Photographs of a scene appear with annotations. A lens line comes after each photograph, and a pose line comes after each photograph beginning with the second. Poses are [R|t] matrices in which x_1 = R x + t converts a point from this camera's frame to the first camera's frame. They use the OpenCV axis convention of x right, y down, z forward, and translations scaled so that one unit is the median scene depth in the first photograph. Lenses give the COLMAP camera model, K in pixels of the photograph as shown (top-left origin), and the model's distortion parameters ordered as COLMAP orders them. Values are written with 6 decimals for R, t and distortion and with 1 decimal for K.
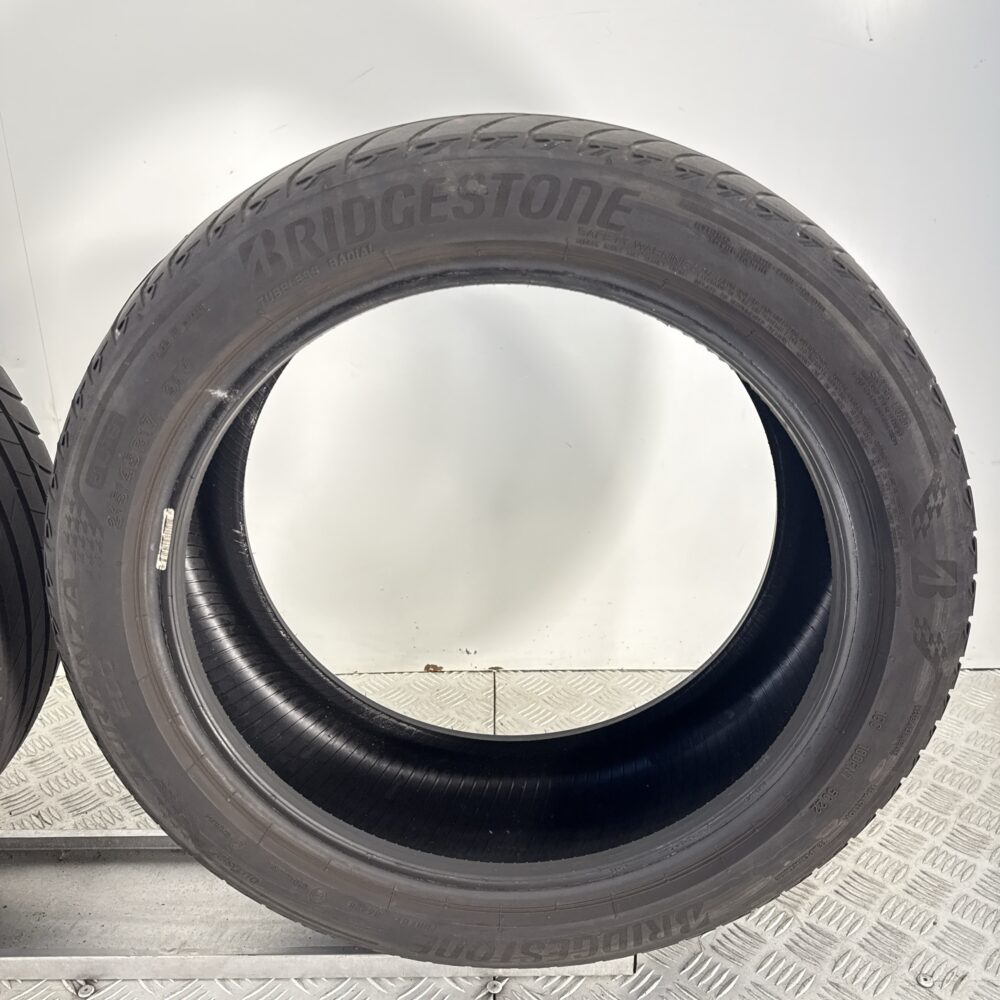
lens RADIAL K [[942.7, 0, 501.6], [0, 942.7, 495.6], [0, 0, 1]] dist [-0.001966, 0.000000]
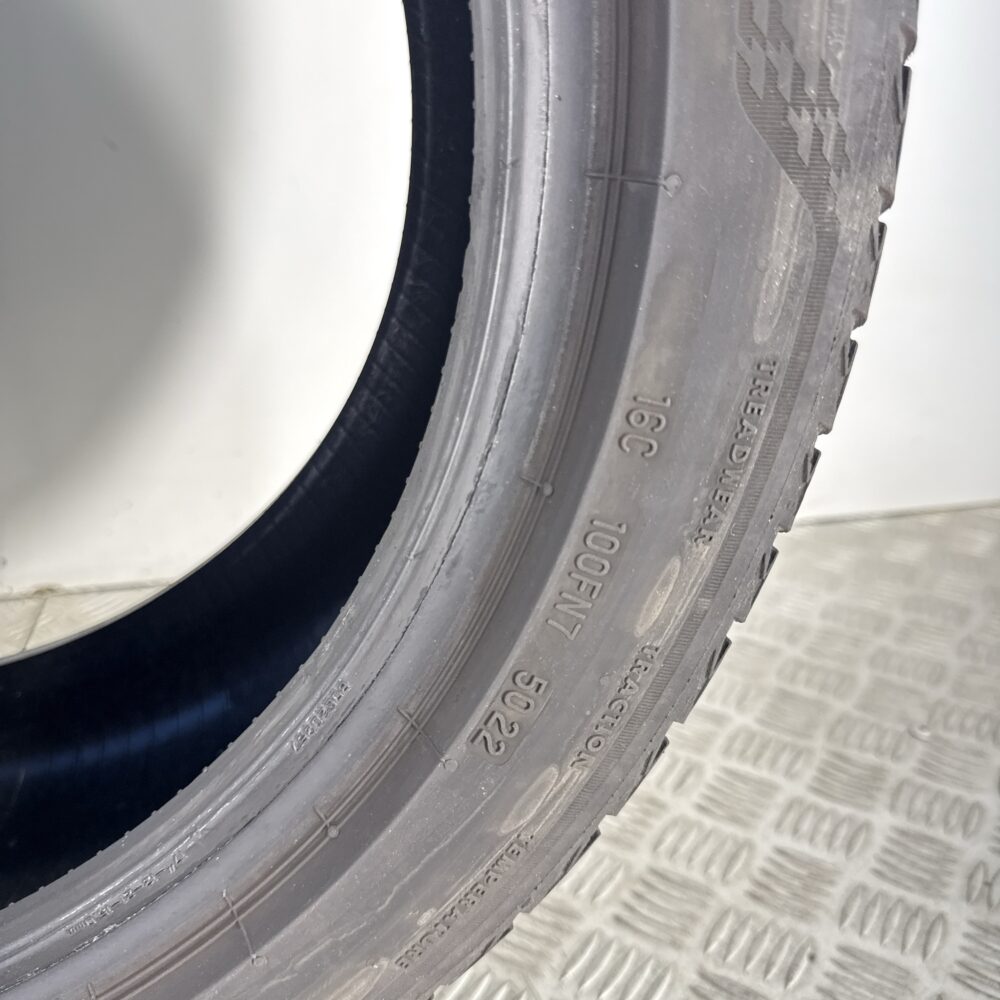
lens RADIAL K [[942.7, 0, 509.7], [0, 942.7, 503.3], [0, 0, 1]] dist [-0.001966, 0.000000]
pose [[0.979479, -0.072153, 0.188190, 0.291731], [0.068317, 0.997304, 0.026802, 0.246931], [-0.189616, -0.013396, 0.981767, 0.696010]]
